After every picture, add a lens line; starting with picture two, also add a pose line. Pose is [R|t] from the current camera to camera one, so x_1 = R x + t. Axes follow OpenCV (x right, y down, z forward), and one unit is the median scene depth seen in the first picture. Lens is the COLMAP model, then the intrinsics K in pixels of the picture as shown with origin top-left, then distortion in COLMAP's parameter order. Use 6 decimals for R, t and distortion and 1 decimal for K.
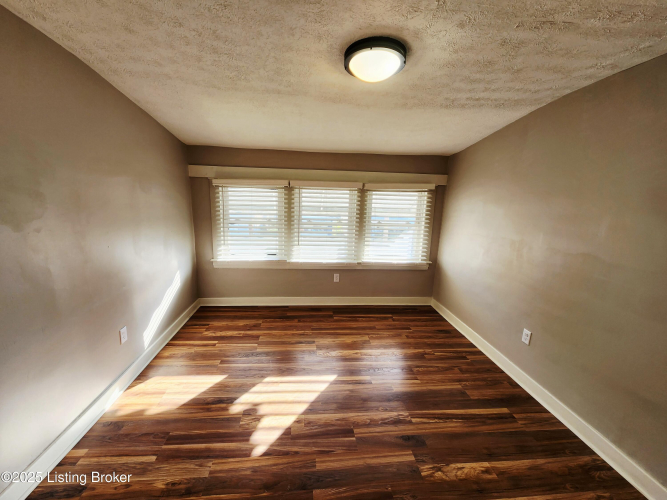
lens RADIAL K [[273.8, 0, 325.2], [0, 273.8, 248.0], [0, 0, 1]] dist [-0.000321, 0.000346]
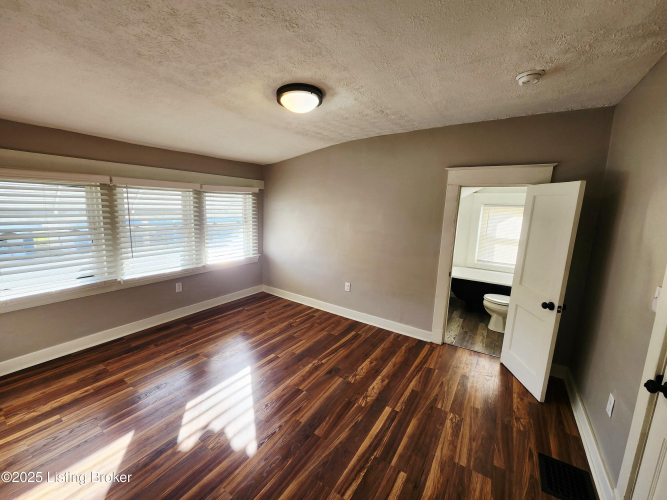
lens RADIAL K [[273.8, 0, 325.2], [0, 273.8, 248.0], [0, 0, 1]] dist [-0.000321, 0.000346]
pose [[0.624898, -0.131201, 0.769603, -0.532638], [0.133500, 0.989216, 0.060241, -0.015442], [-0.769208, 0.065098, 0.635674, 0.064808]]
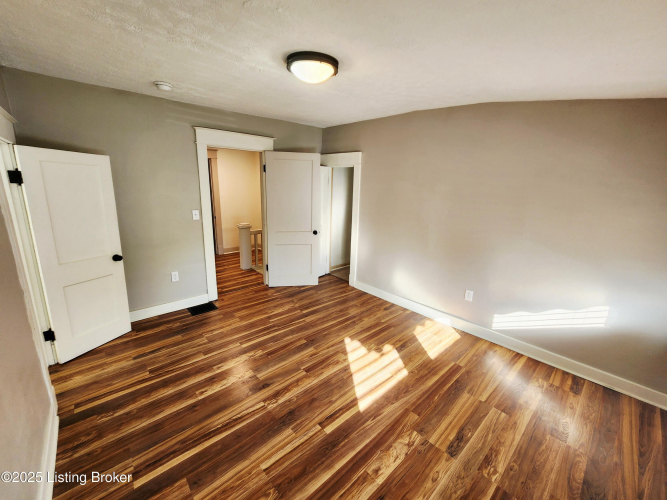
lens RADIAL K [[273.8, 0, 325.2], [0, 273.8, 248.0], [0, 0, 1]] dist [-0.000321, 0.000346]
pose [[-0.802706, 0.086194, -0.590113, 0.553653], [-0.160985, 0.921450, 0.353572, -0.236787], [0.574236, 0.378814, -0.725778, 1.340177]]
